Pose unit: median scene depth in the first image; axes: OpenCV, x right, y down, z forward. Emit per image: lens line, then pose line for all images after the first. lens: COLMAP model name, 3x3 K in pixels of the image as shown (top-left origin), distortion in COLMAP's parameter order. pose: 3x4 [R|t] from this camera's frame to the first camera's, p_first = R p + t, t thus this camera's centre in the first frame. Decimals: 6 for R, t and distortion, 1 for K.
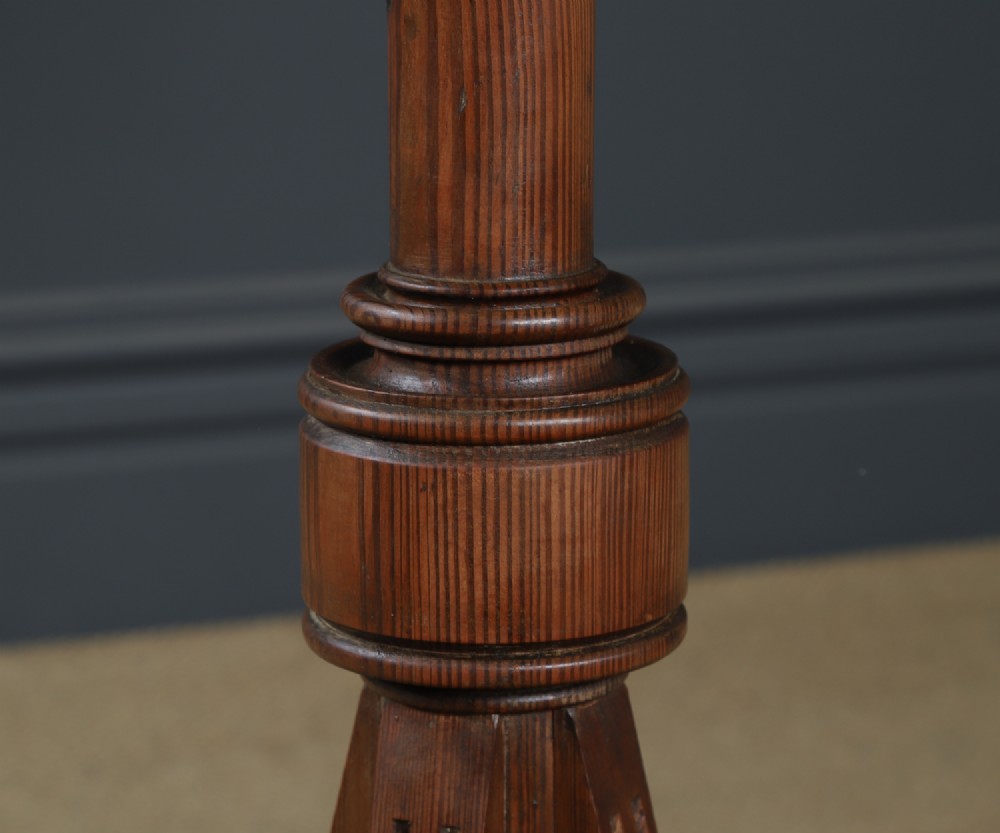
lens RADIAL K [[3230.5, 0, 501.6], [0, 3230.5, 422.3], [0, 0, 1]] dist [0.492738, 0.000000]
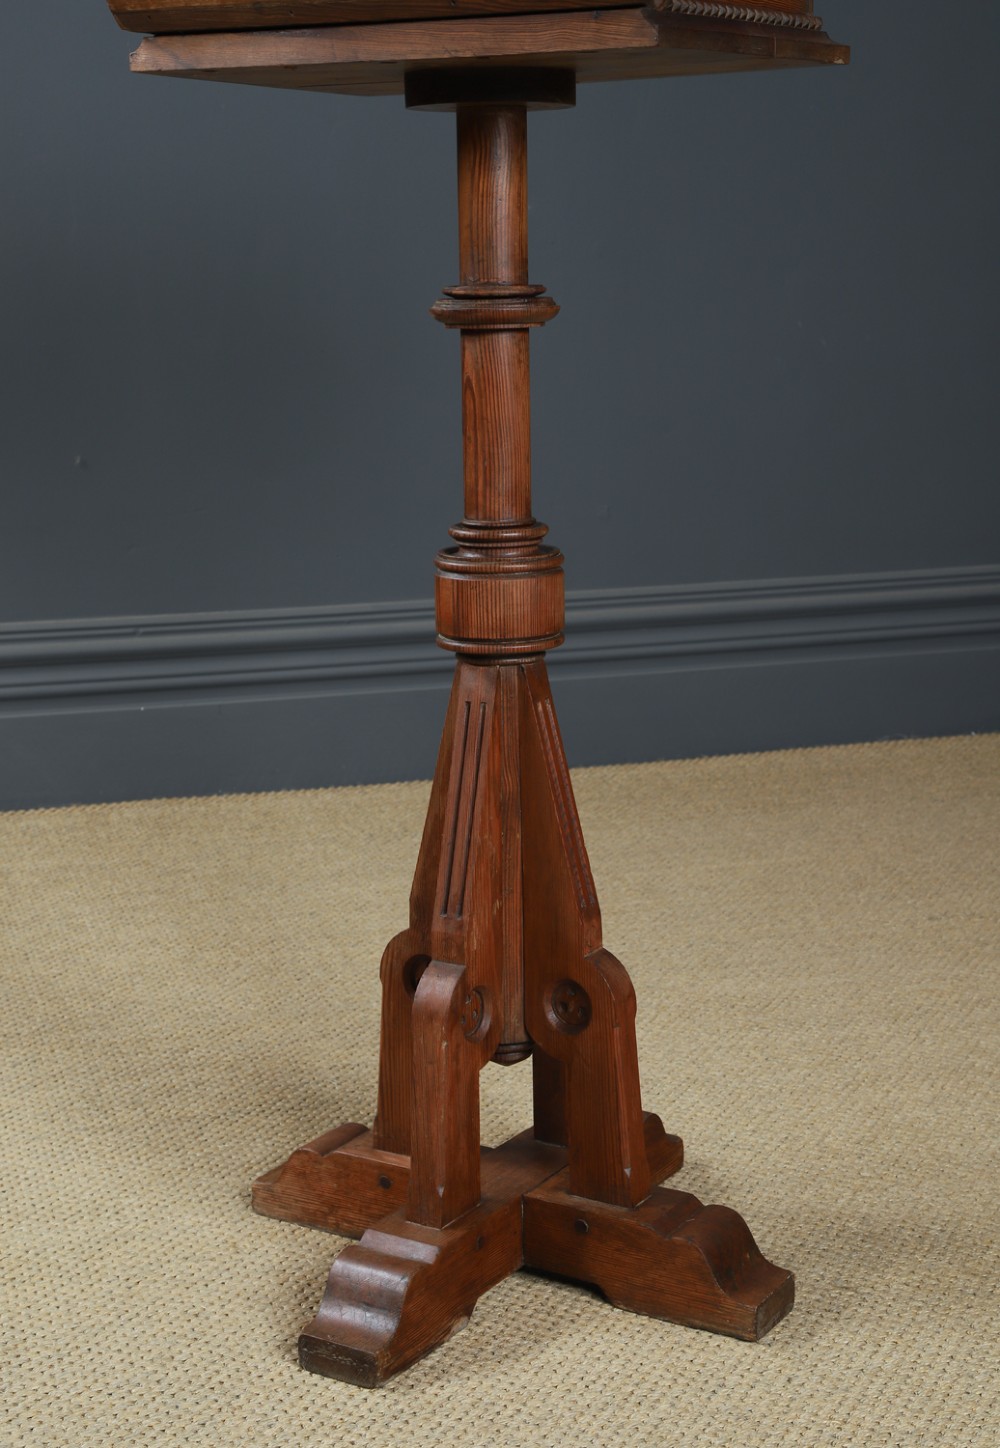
lens RADIAL K [[2394.3, 0, 499.8], [0, 2394.3, 761.1], [0, 0, 1]] dist [0.191139, 0.000000]
pose [[0.997111, 0.003177, -0.075887, 0.175271], [-0.003962, 0.999940, -0.010206, 0.207771], [0.075850, 0.010477, 0.997064, -1.277457]]
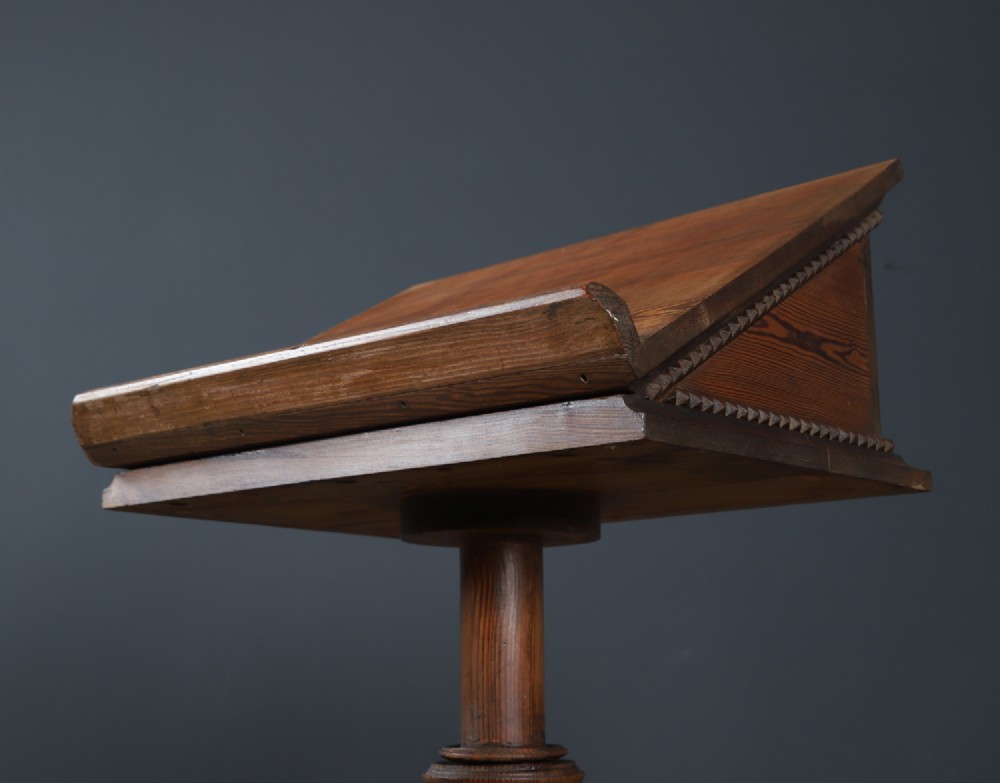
lens RADIAL K [[1457.7, 0, 492.6], [0, 1457.7, 400.9], [0, 0, 1]] dist [0.076745, 0.000000]
pose [[0.969706, -0.053380, -0.238373, 0.269462], [-0.045608, 0.919110, -0.391353, -0.067417], [0.239981, 0.390369, 0.888831, -0.118519]]
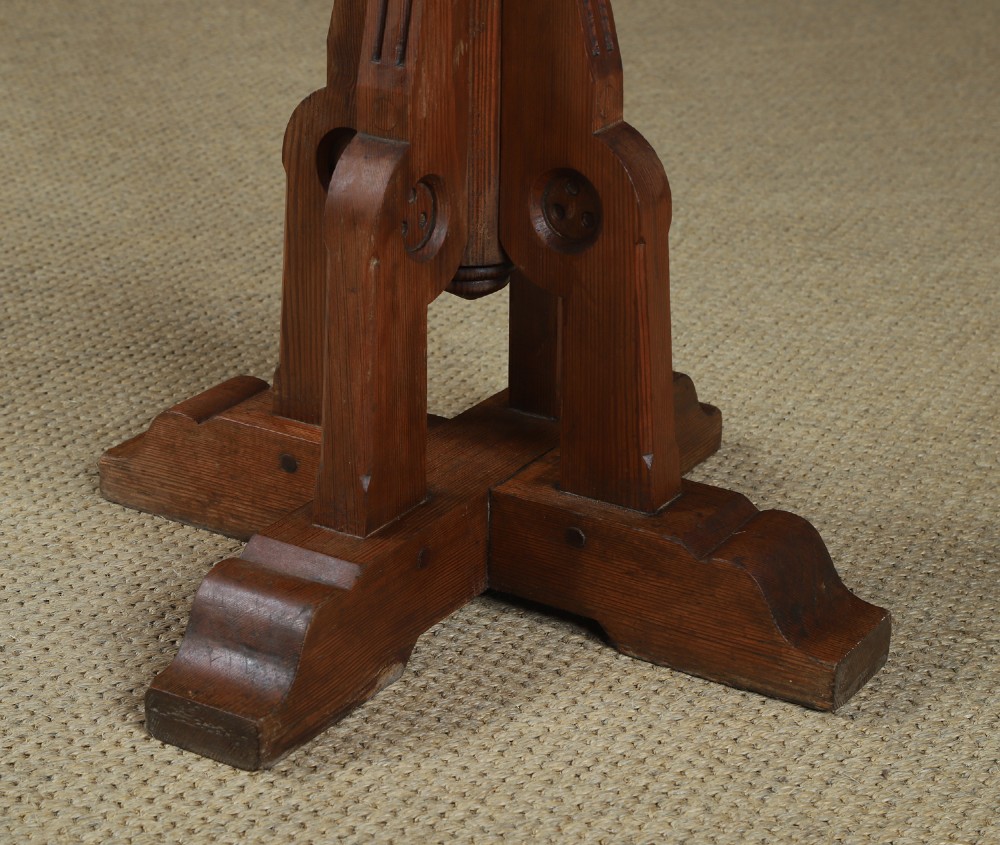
lens RADIAL K [[2545.1, 0, 466.9], [0, 2545.1, 428.6], [0, 0, 1]] dist [0.291352, 0.000000]
pose [[0.996189, 0.040945, -0.077009, 0.132701], [-0.028120, 0.986587, 0.160799, 0.300071], [0.082560, -0.158021, 0.983978, -0.561324]]
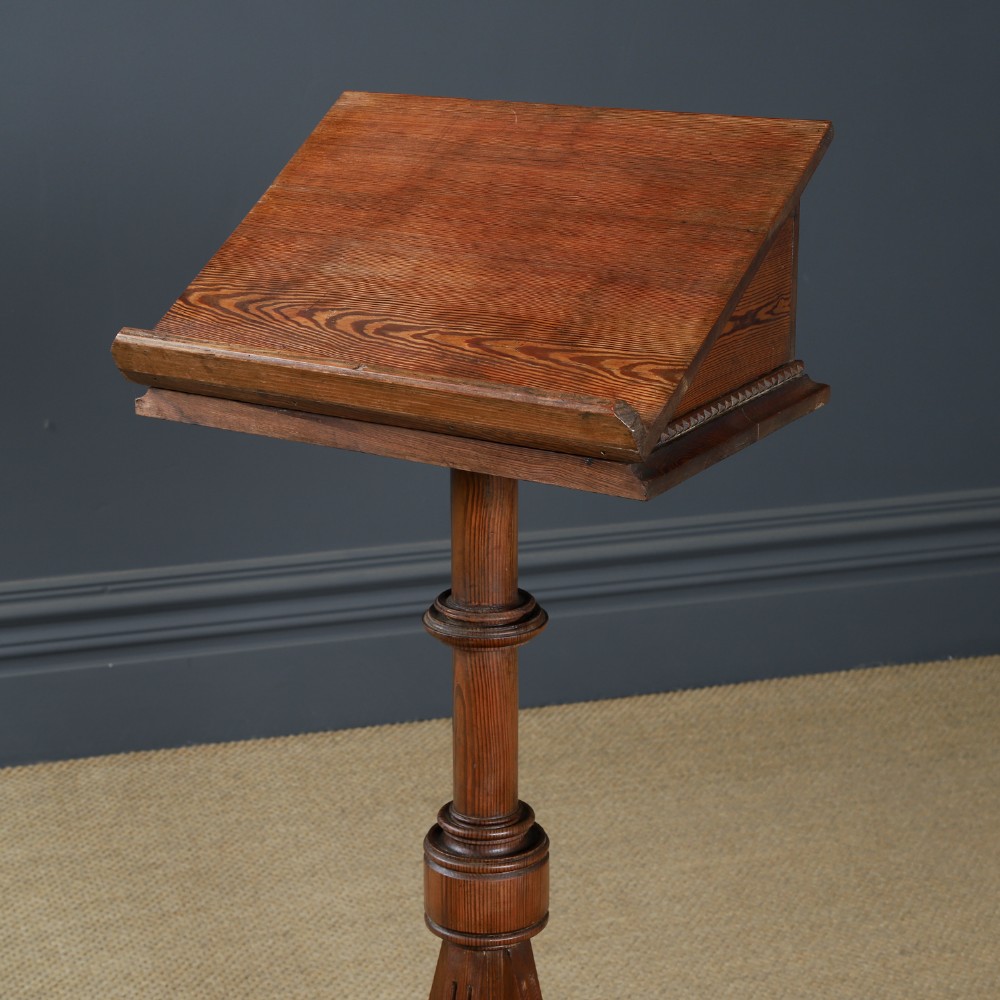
lens RADIAL K [[2557.2, 0, 496.4], [0, 2557.2, 499.9], [0, 0, 1]] dist [0.226547, 0.000000]
pose [[0.998115, 0.018275, -0.058587, 0.151653], [-0.013862, 0.997098, 0.074854, -0.545893], [0.059785, -0.073901, 0.995472, -1.488414]]
